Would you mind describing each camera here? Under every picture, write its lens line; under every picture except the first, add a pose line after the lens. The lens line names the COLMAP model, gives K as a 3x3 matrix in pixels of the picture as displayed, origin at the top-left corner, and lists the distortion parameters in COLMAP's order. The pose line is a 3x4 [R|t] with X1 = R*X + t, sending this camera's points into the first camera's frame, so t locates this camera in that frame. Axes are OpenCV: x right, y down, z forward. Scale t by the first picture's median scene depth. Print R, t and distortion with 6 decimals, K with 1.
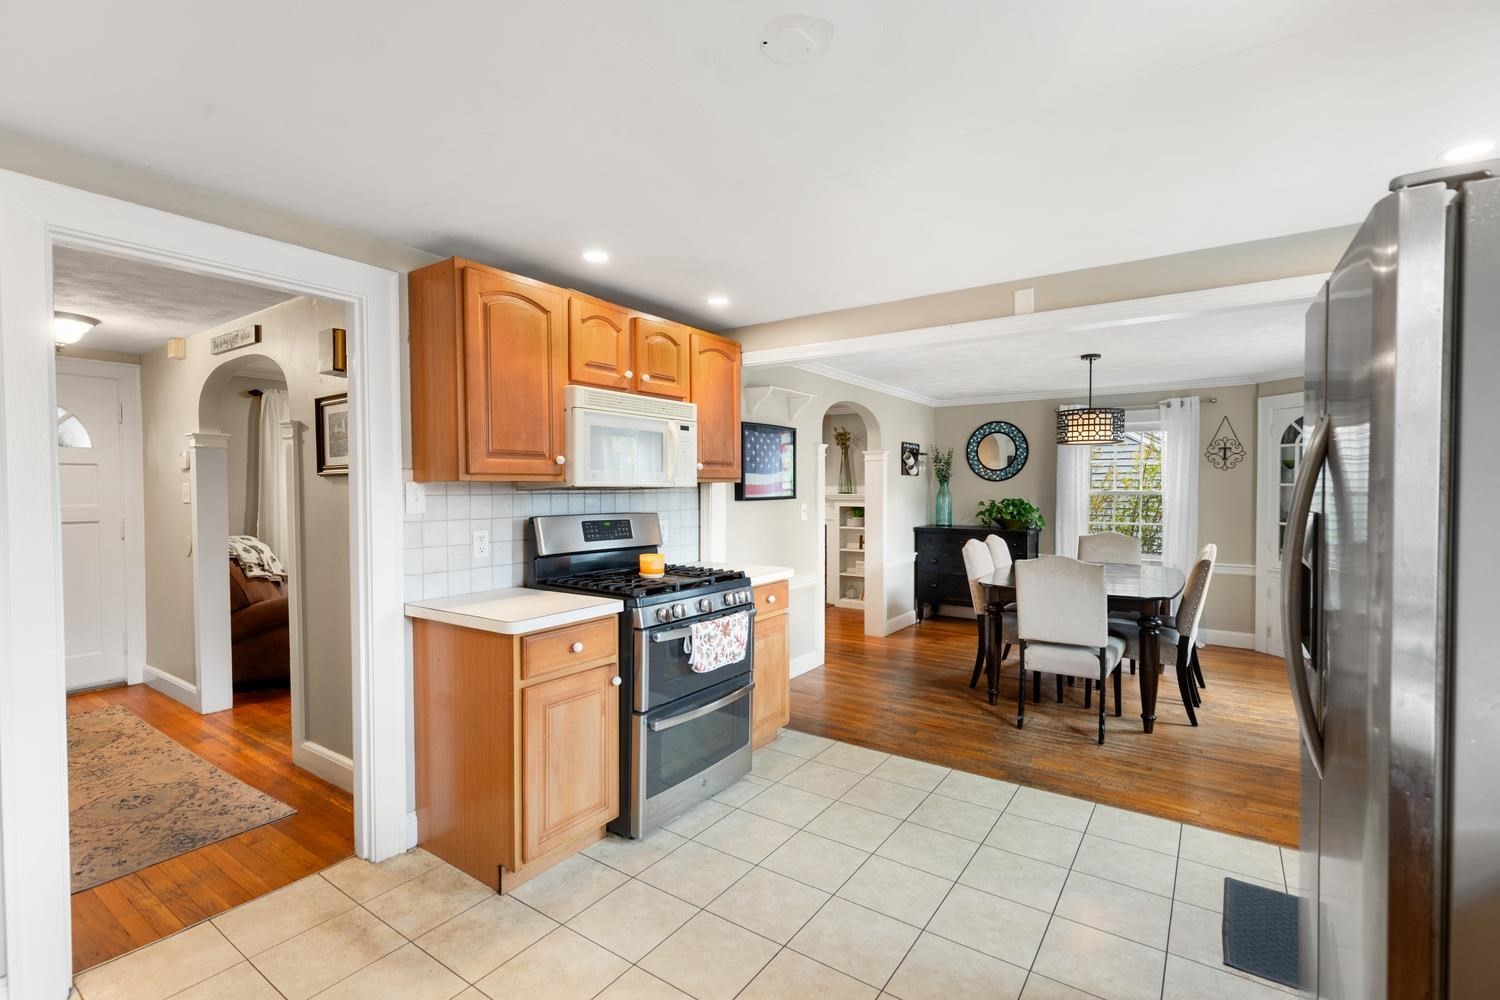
lens RADIAL K [[677.6, 0, 745.6], [0, 677.6, 496.8], [0, 0, 1]] dist [0.001867, -0.000267]
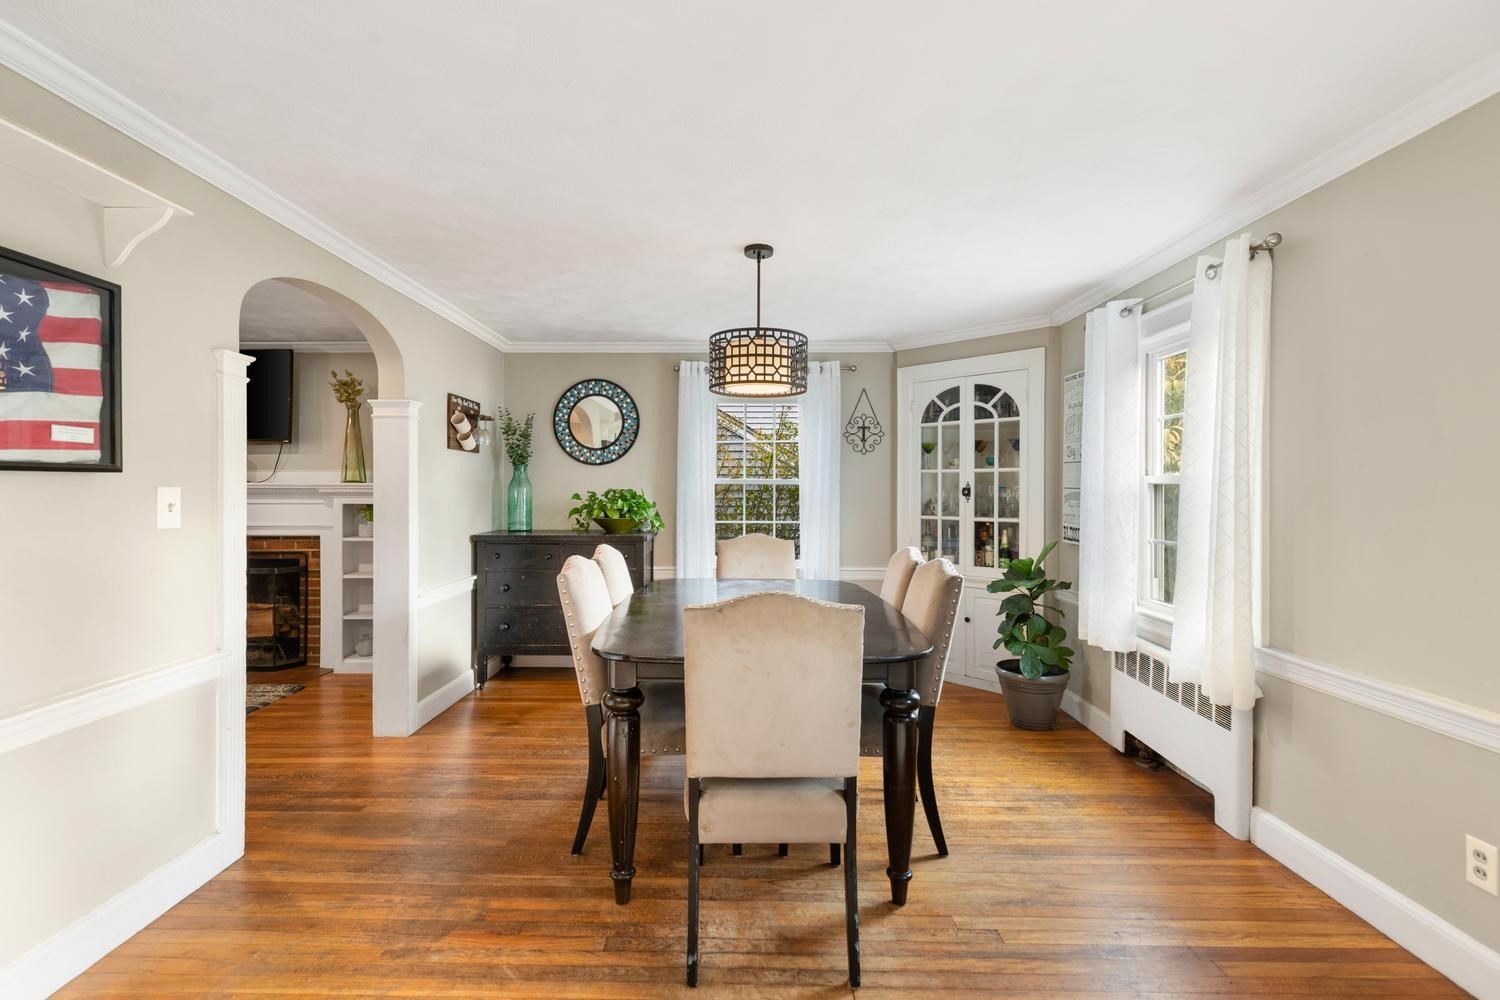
lens RADIAL K [[677.6, 0, 745.6], [0, 677.6, 496.8], [0, 0, 1]] dist [0.001867, -0.000267]
pose [[0.822537, -0.000960, 0.568711, 0.113812], [0.004419, 0.999979, -0.004703, 0.015340], [-0.568695, 0.006382, 0.822524, 0.385493]]
